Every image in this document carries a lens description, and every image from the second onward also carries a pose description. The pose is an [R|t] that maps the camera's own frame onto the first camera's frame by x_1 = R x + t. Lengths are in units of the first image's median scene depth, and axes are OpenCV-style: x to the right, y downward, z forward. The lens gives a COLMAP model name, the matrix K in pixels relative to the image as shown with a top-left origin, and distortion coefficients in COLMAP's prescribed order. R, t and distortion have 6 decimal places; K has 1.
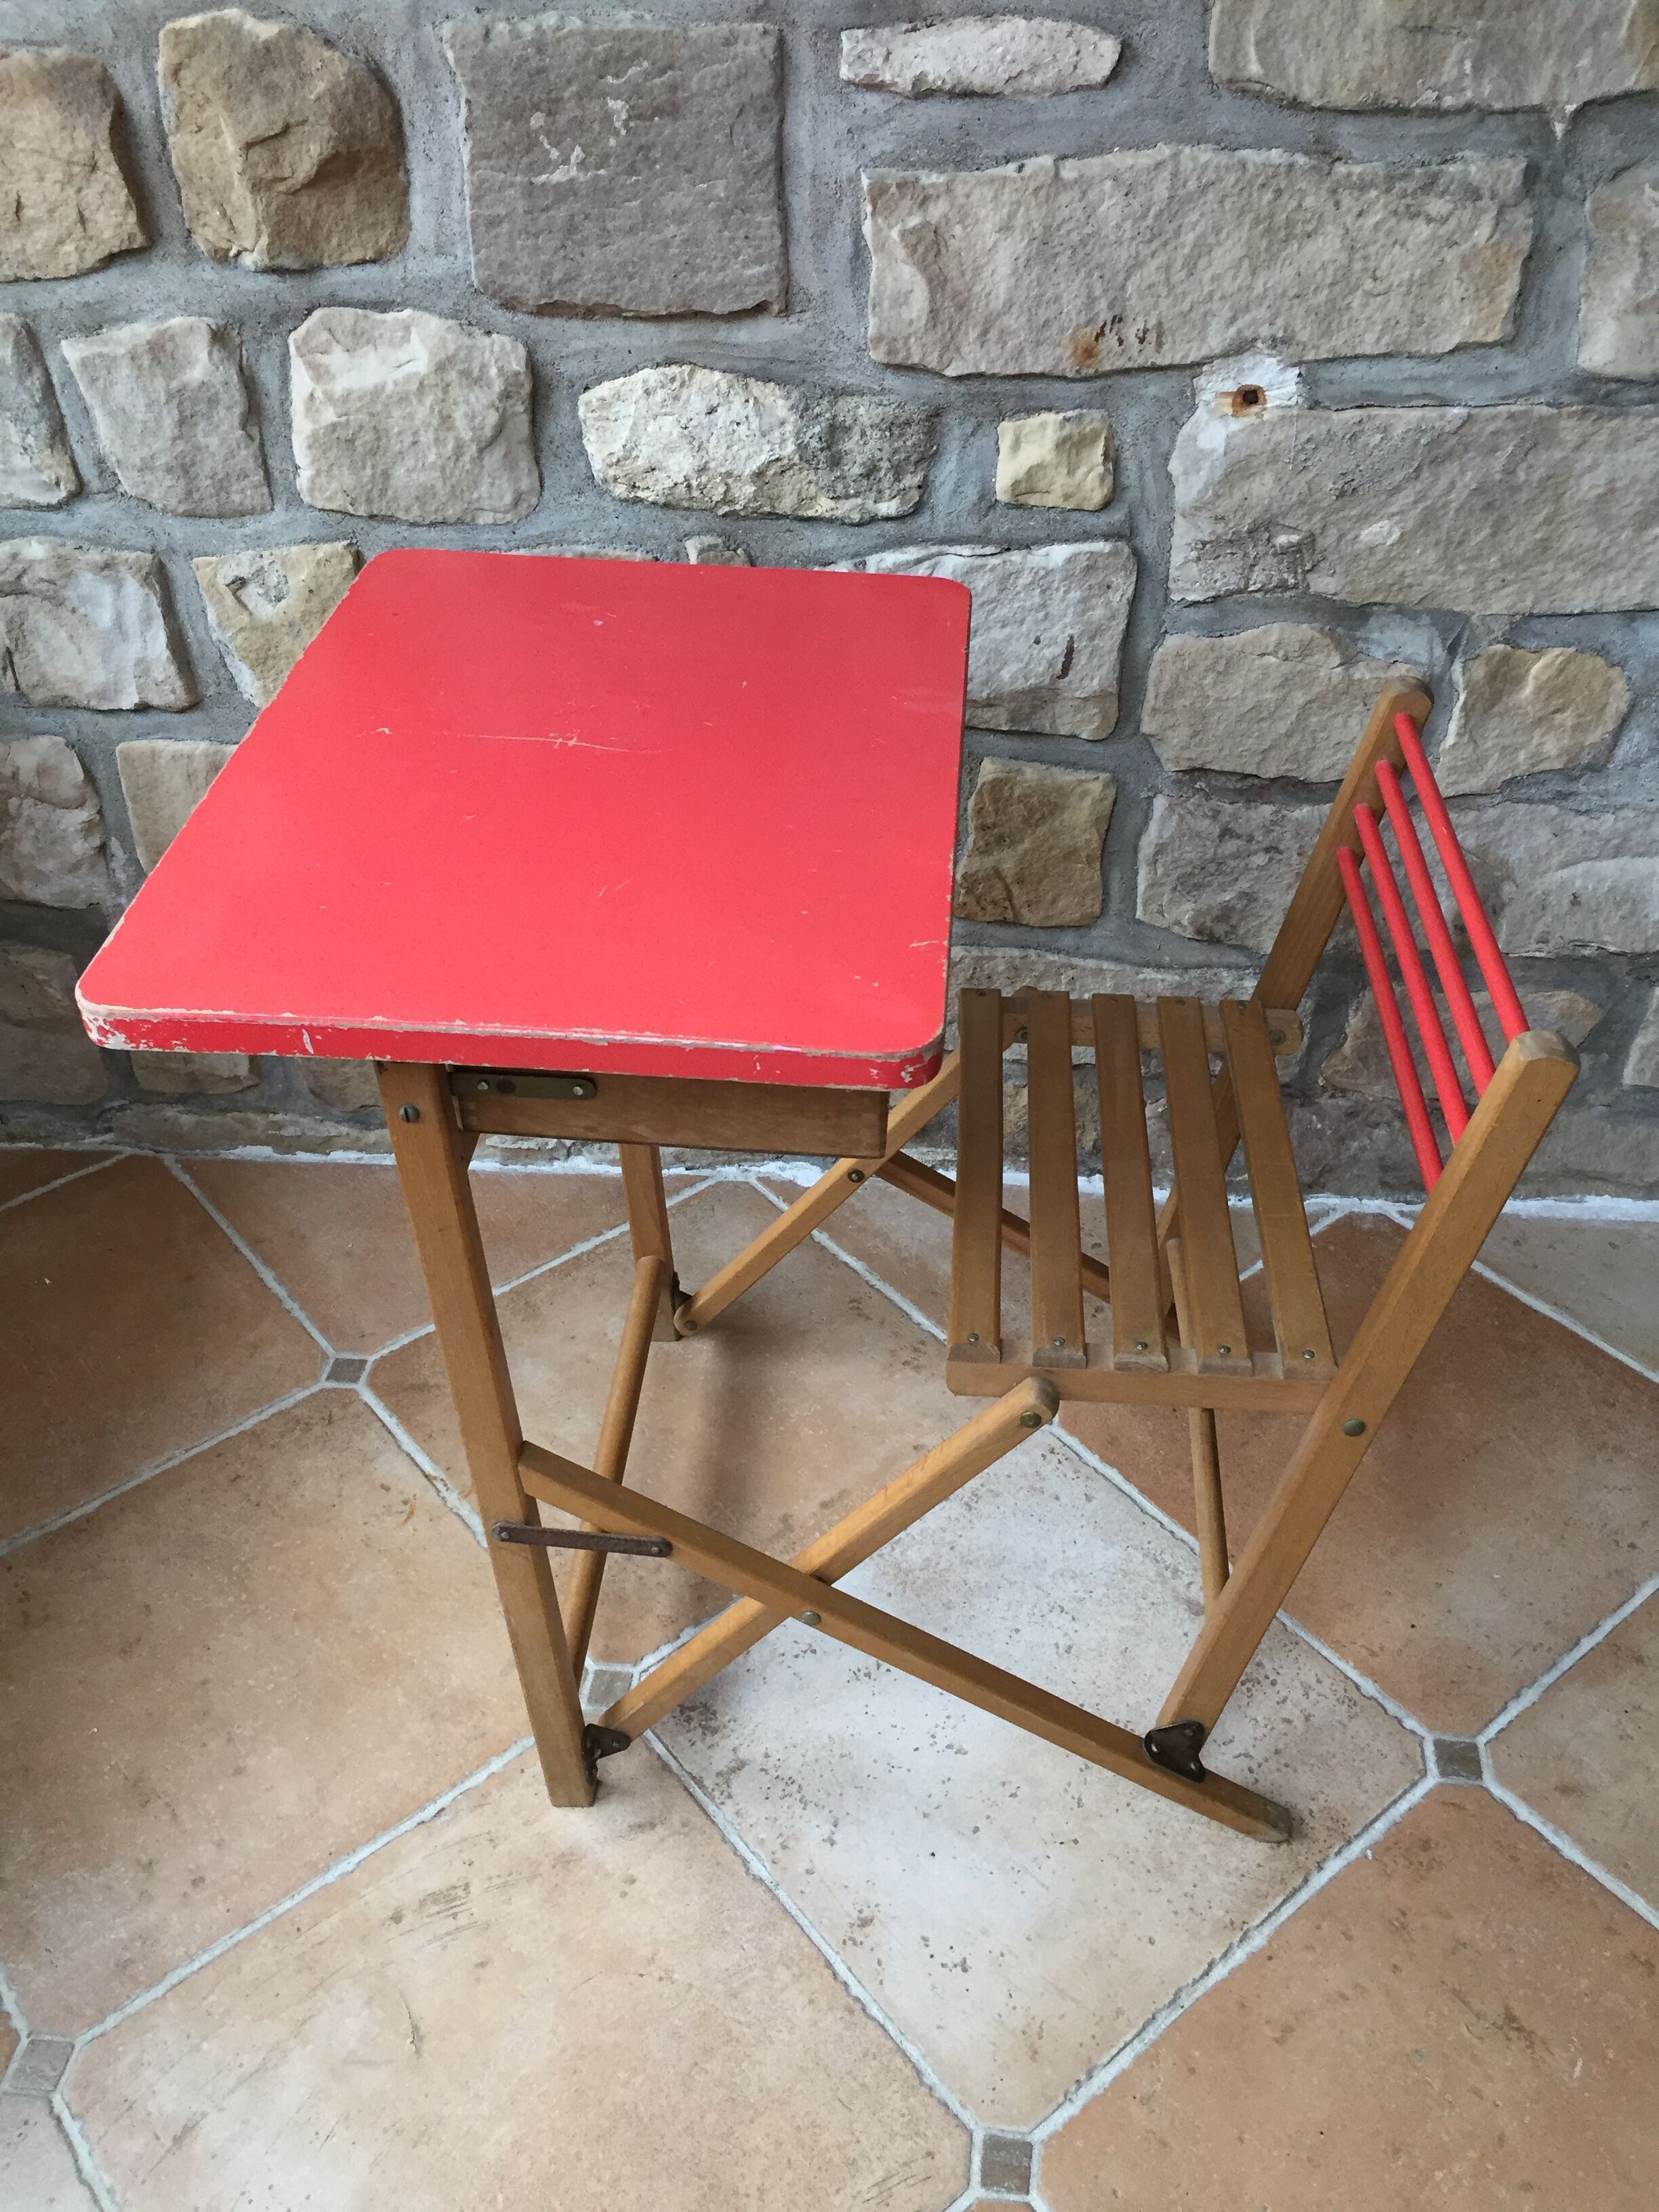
lens RADIAL K [[1883.8, 0, 829.7], [0, 1883.8, 1092.9], [0, 0, 1]] dist [0.086513, -0.125442]
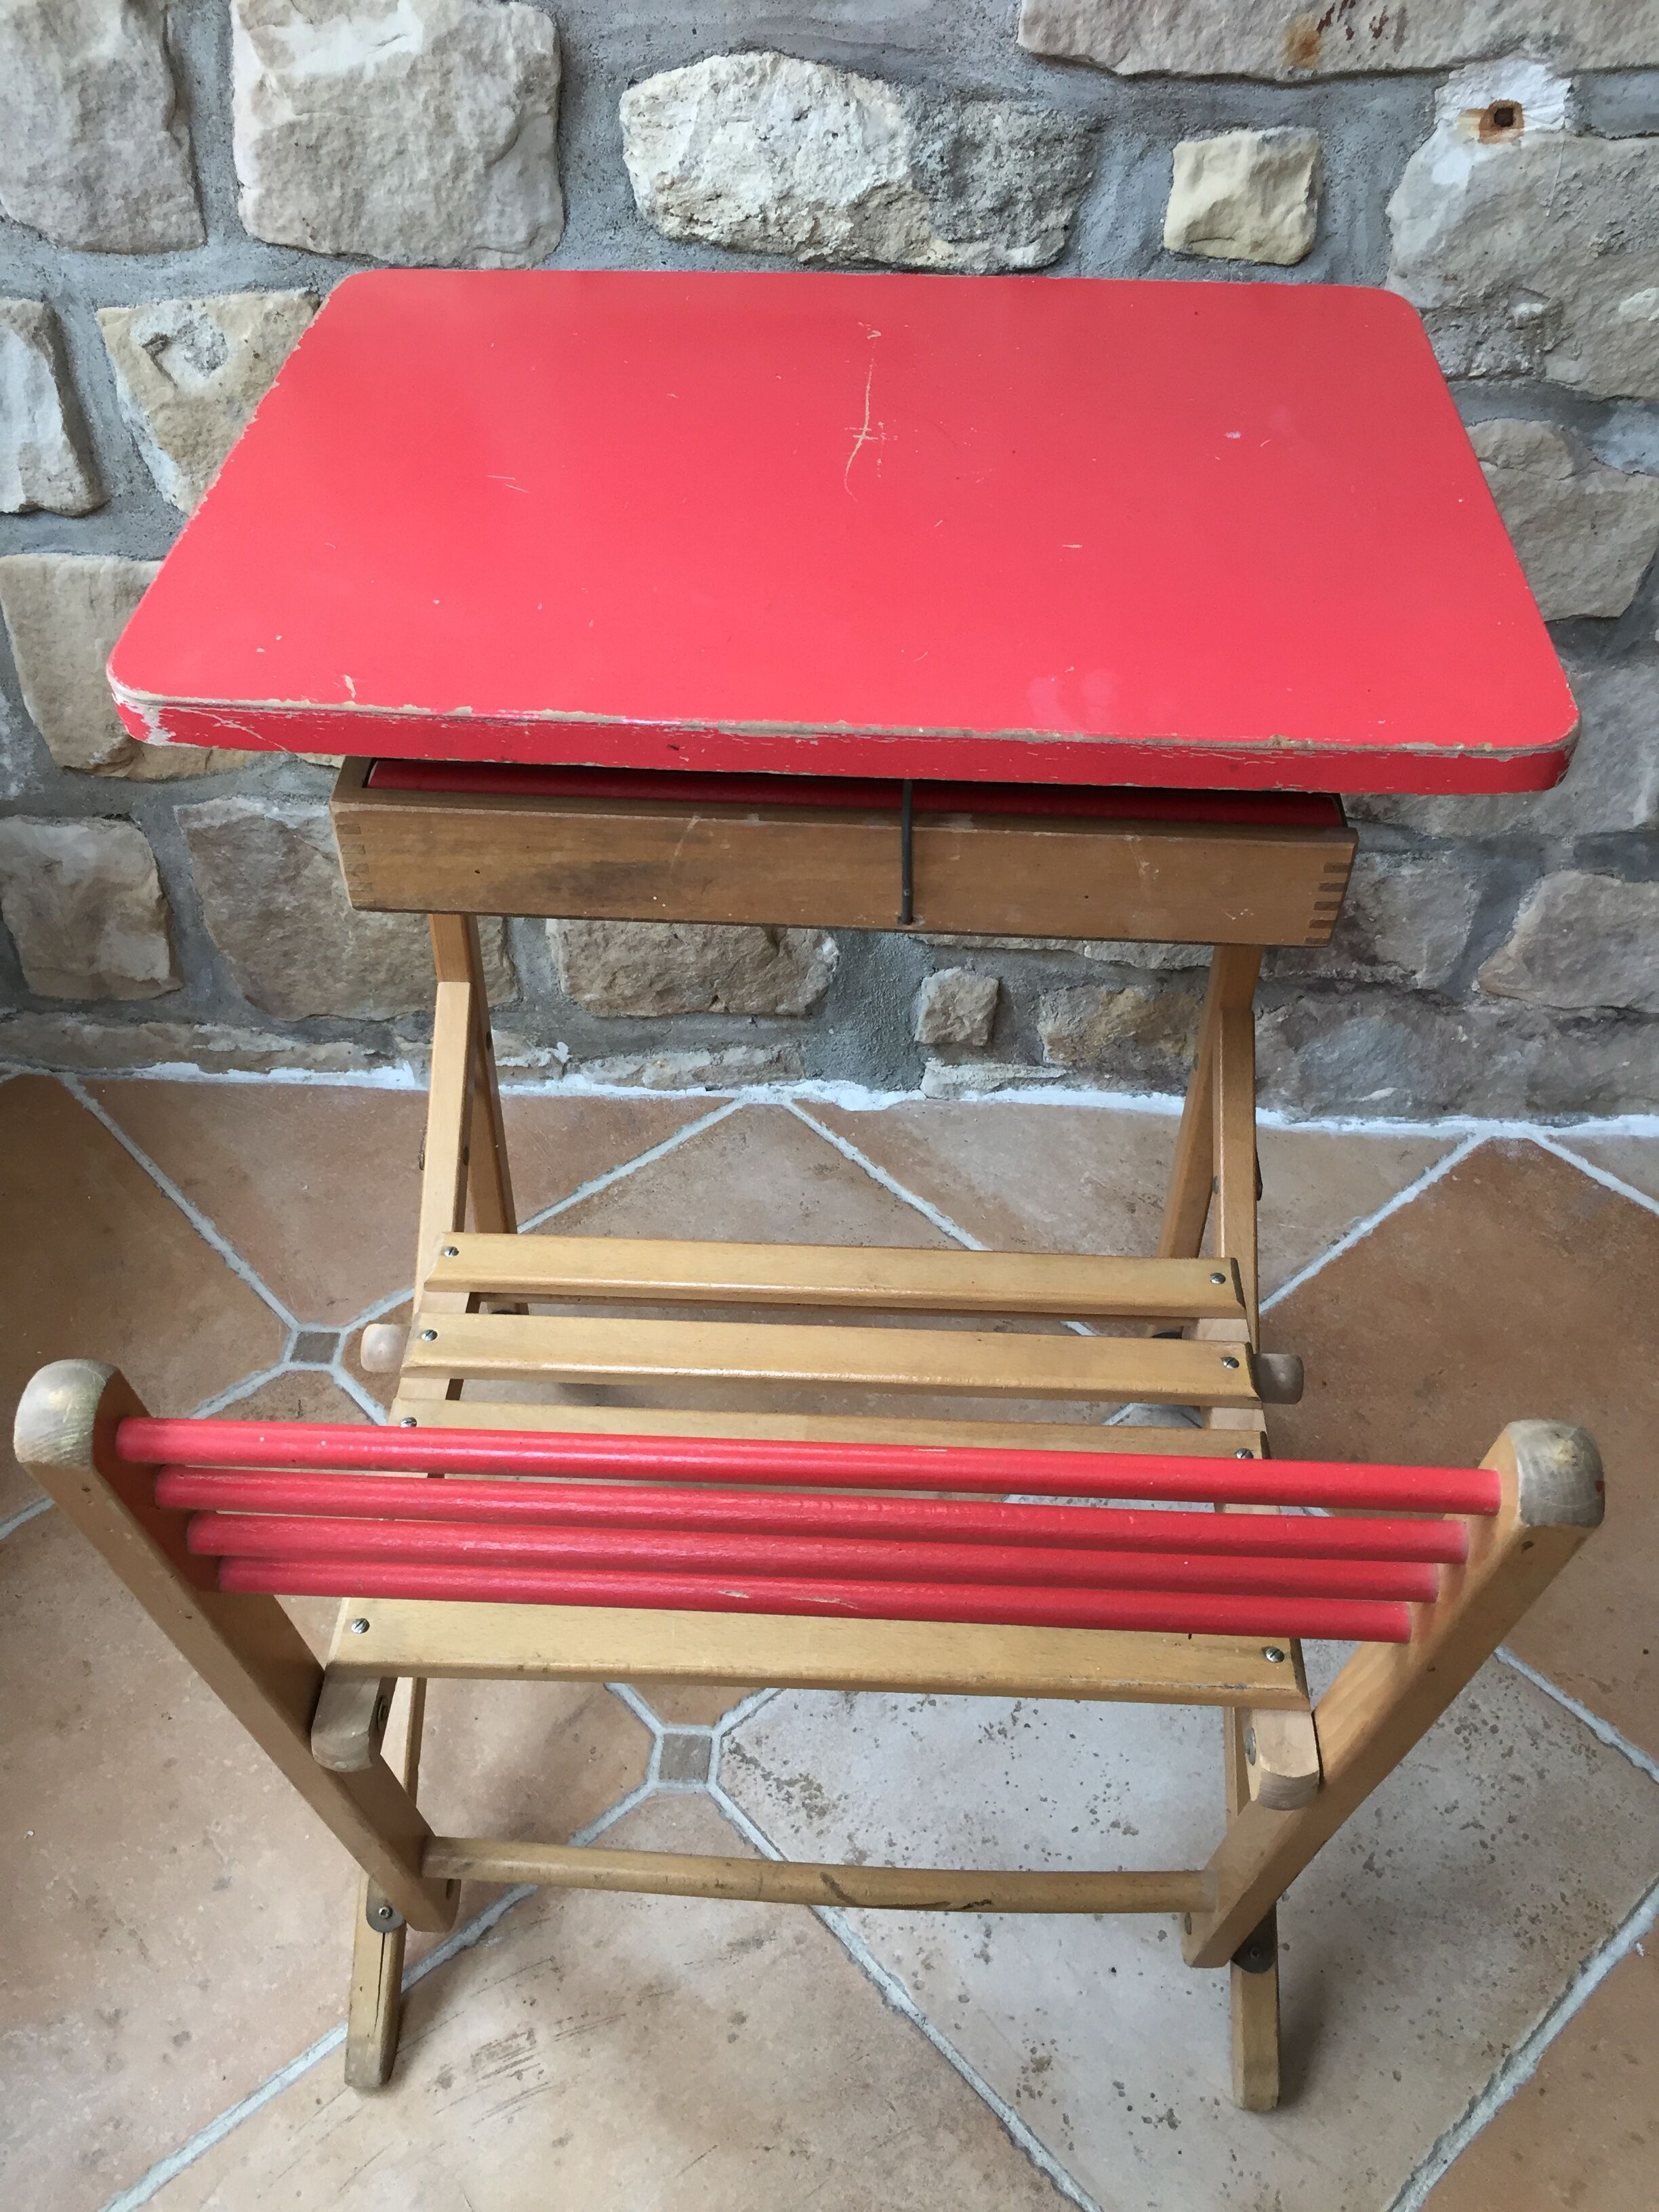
lens RADIAL K [[1885.4, 0, 832.1], [0, 1885.4, 1094.8], [0, 0, 1]] dist [0.085884, -0.127955]
pose [[0.997060, -0.007215, 0.076290, -0.109499], [0.001493, 0.997198, 0.074797, -0.025856], [-0.076616, -0.074464, 0.994276, 0.208881]]
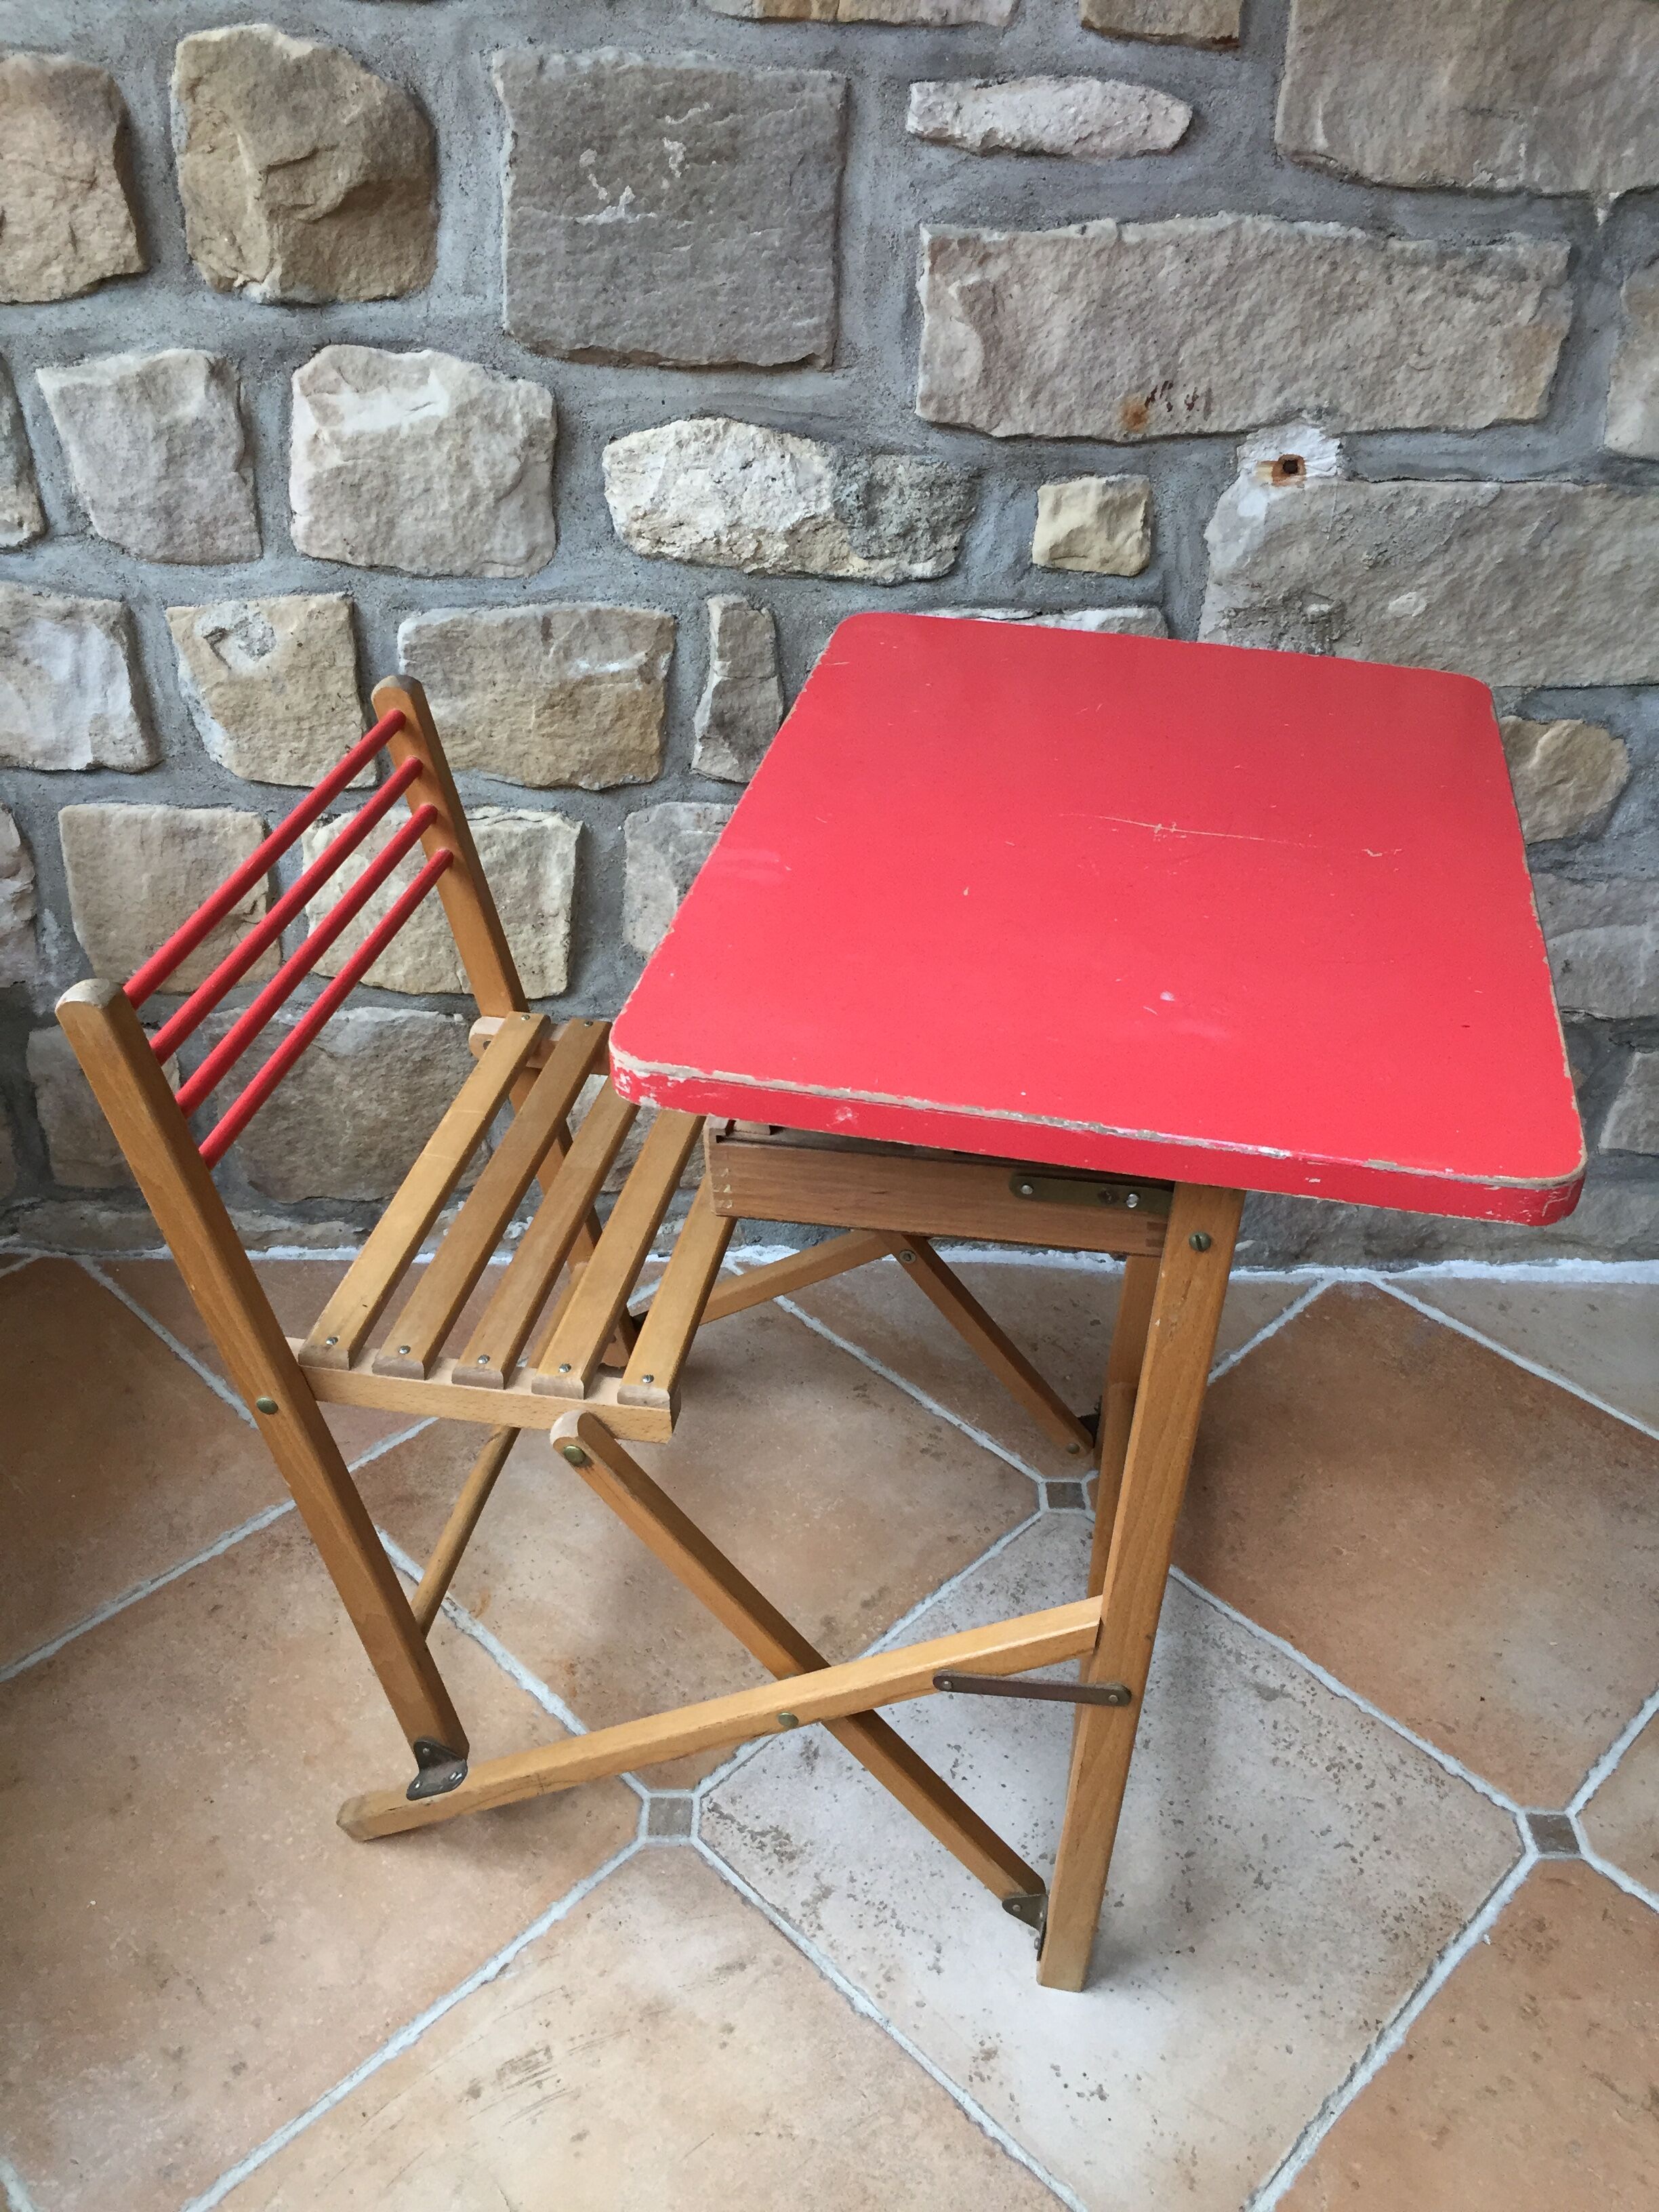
lens RADIAL K [[1877.9, 0, 829.3], [0, 1877.9, 1092.4], [0, 0, 1]] dist [0.086303, -0.125434]
pose [[0.990540, -0.014162, 0.136491, -0.154925], [0.020946, 0.998608, -0.048398, 0.007375], [-0.135615, 0.050799, 0.989458, 0.056562]]
